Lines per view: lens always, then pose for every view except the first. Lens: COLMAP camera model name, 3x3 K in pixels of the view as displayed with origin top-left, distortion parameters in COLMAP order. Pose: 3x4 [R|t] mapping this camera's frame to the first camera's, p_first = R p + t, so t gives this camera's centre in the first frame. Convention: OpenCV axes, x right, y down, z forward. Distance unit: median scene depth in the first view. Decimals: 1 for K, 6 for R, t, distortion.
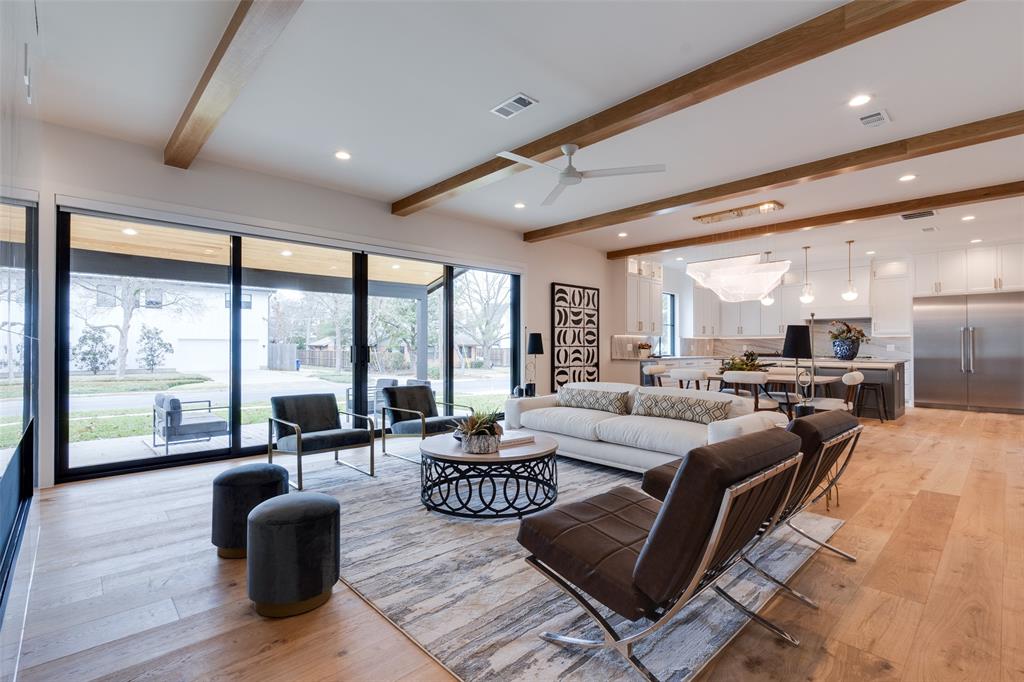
lens RADIAL K [[473.0, 0, 513.2], [0, 473.0, 341.8], [0, 0, 1]] dist [-0.002584, -0.000717]
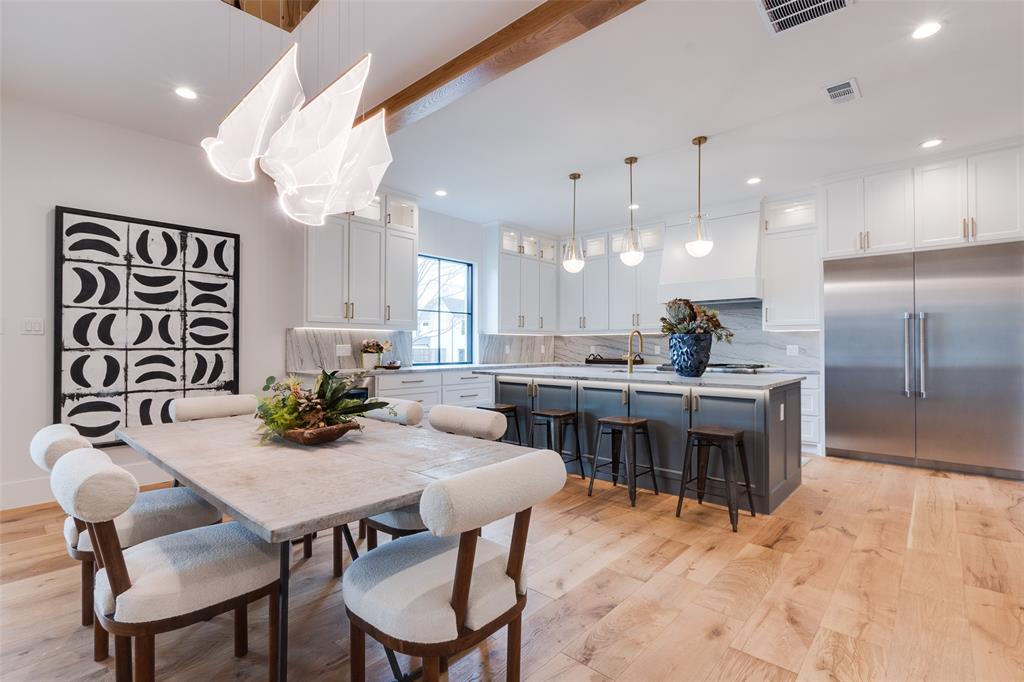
lens RADIAL K [[475.1, 0, 515.8], [0, 475.1, 337.9], [0, 0, 1]] dist [-0.002428, -0.000059]
pose [[0.996252, -0.000030, 0.086500, 0.452062], [0.000519, 0.999984, -0.005627, 0.001205], [-0.086498, 0.005650, 0.996236, 0.489715]]
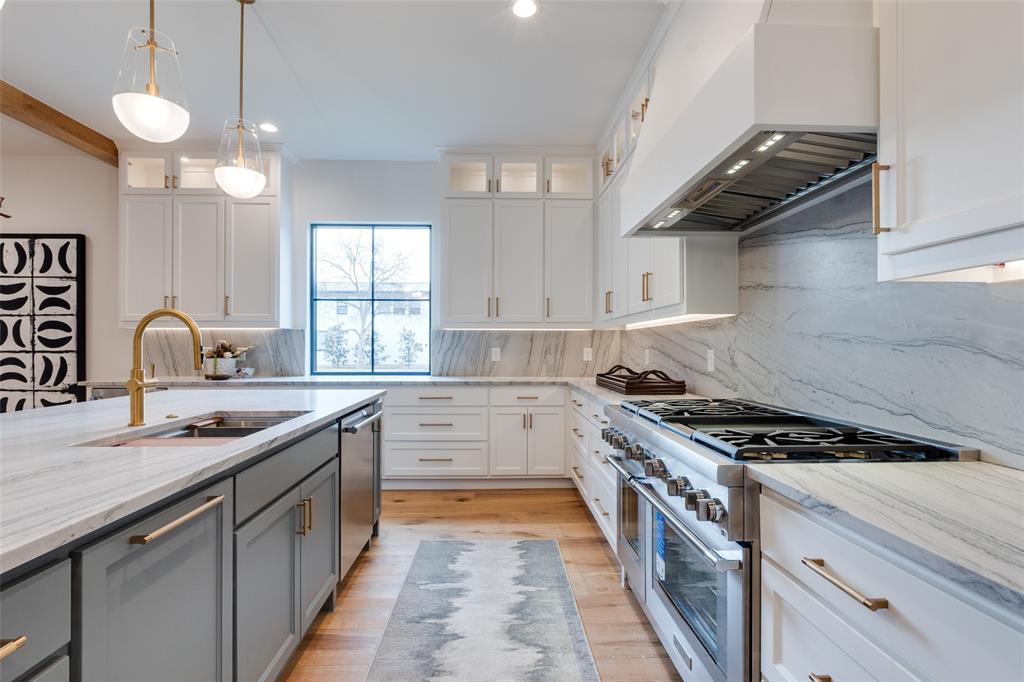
lens RADIAL K [[477.8, 0, 507.5], [0, 477.8, 342.3], [0, 0, 1]] dist [-0.004058, -0.000418]
pose [[0.750668, -0.006475, -0.660648, 0.878912], [0.009304, 0.999956, 0.000770, 0.003824], [0.660614, -0.006725, 0.750695, 0.963484]]
